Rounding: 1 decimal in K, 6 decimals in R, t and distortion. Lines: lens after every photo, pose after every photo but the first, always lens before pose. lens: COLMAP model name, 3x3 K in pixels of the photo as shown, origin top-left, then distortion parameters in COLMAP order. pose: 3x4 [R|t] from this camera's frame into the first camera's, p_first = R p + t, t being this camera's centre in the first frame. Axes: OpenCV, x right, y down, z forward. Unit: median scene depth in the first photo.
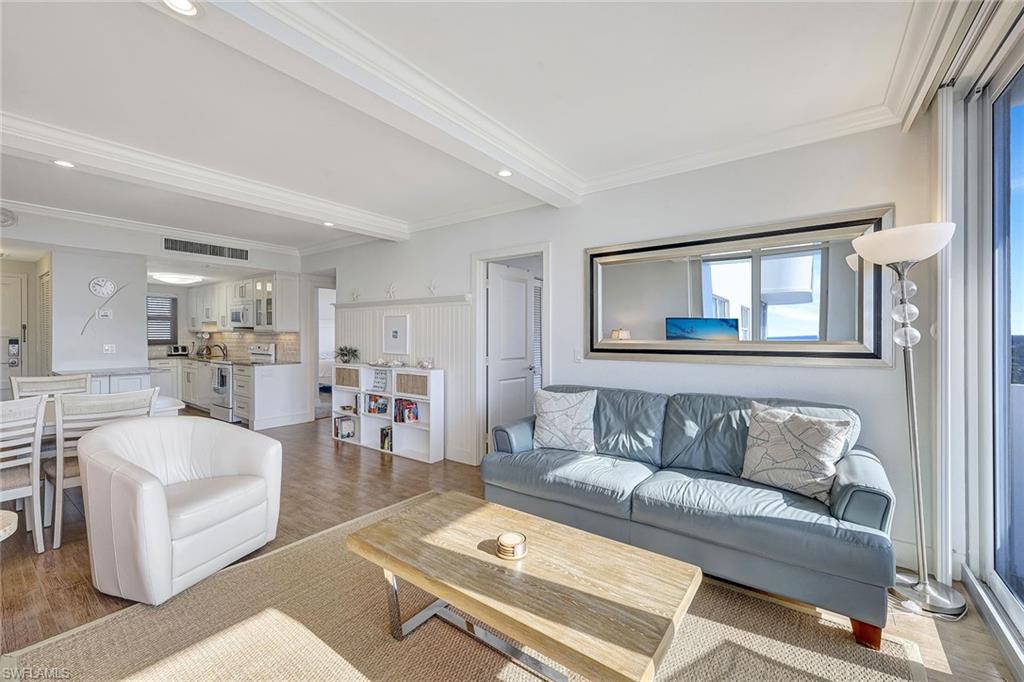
lens RADIAL K [[419.0, 0, 512.7], [0, 419.0, 333.9], [0, 0, 1]] dist [0.000513, 0.000538]
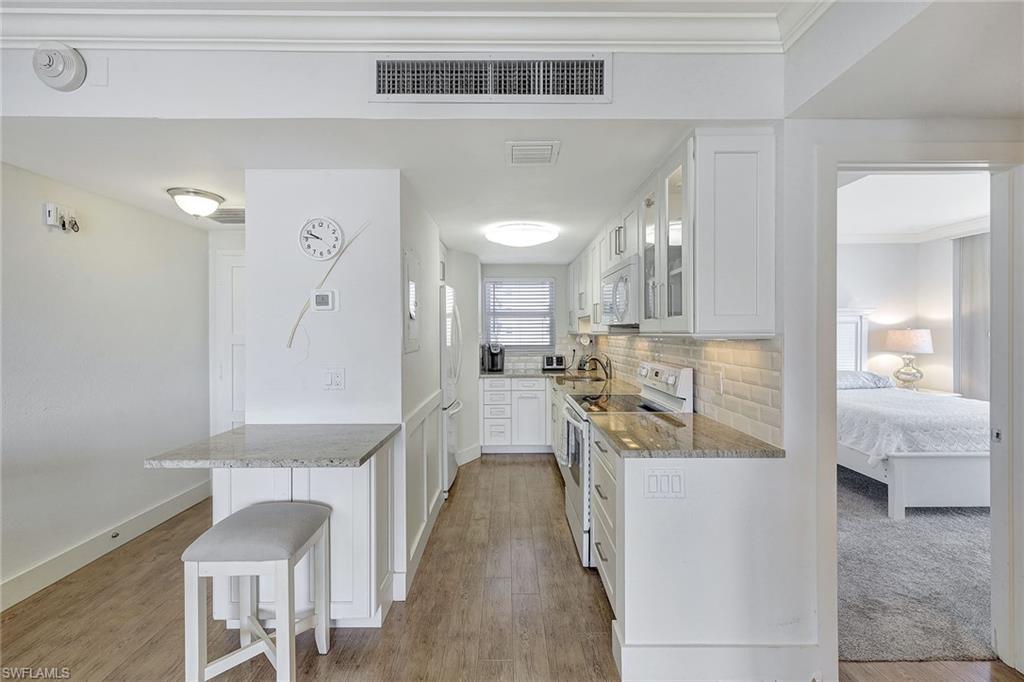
lens RADIAL K [[419.0, 0, 509.5], [0, 419.0, 333.6], [0, 0, 1]] dist [0.000513, 0.000538]
pose [[0.593975, -0.001124, -0.804483, -0.368754], [0.003618, 0.999993, 0.001274, -0.007912], [0.804476, -0.003667, 0.593974, 0.655699]]
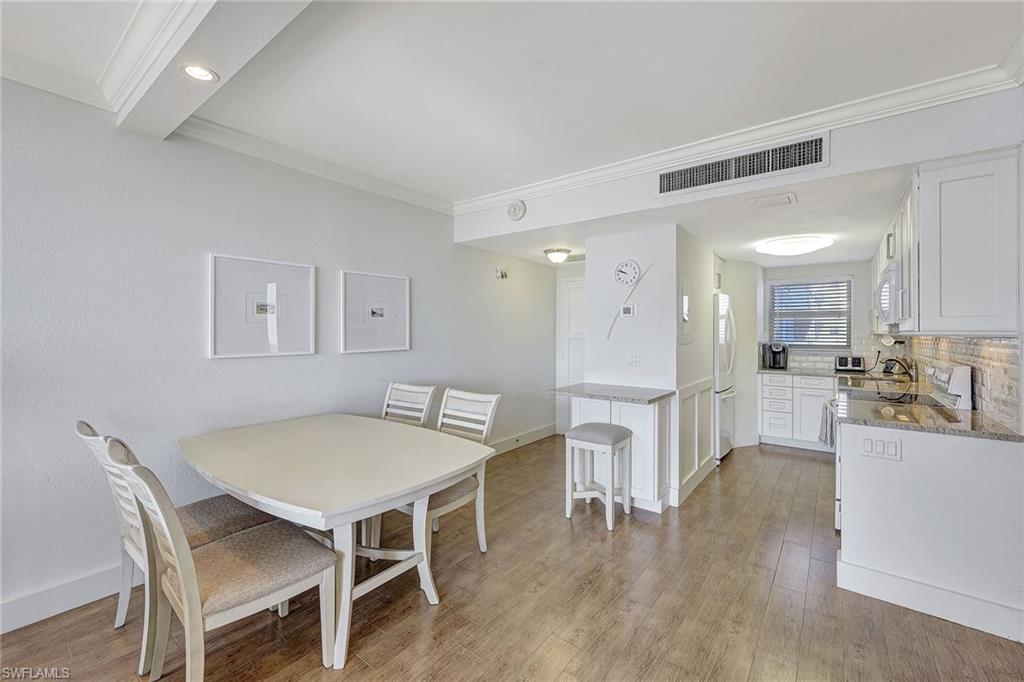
lens RADIAL K [[419.0, 0, 510.8], [0, 419.0, 332.5], [0, 0, 1]] dist [0.000513, 0.000538]
pose [[-0.031485, -0.001165, -0.999504, -0.178214], [-0.004207, 0.999991, -0.001033, -0.005043], [0.999495, 0.004172, -0.031490, 0.601093]]
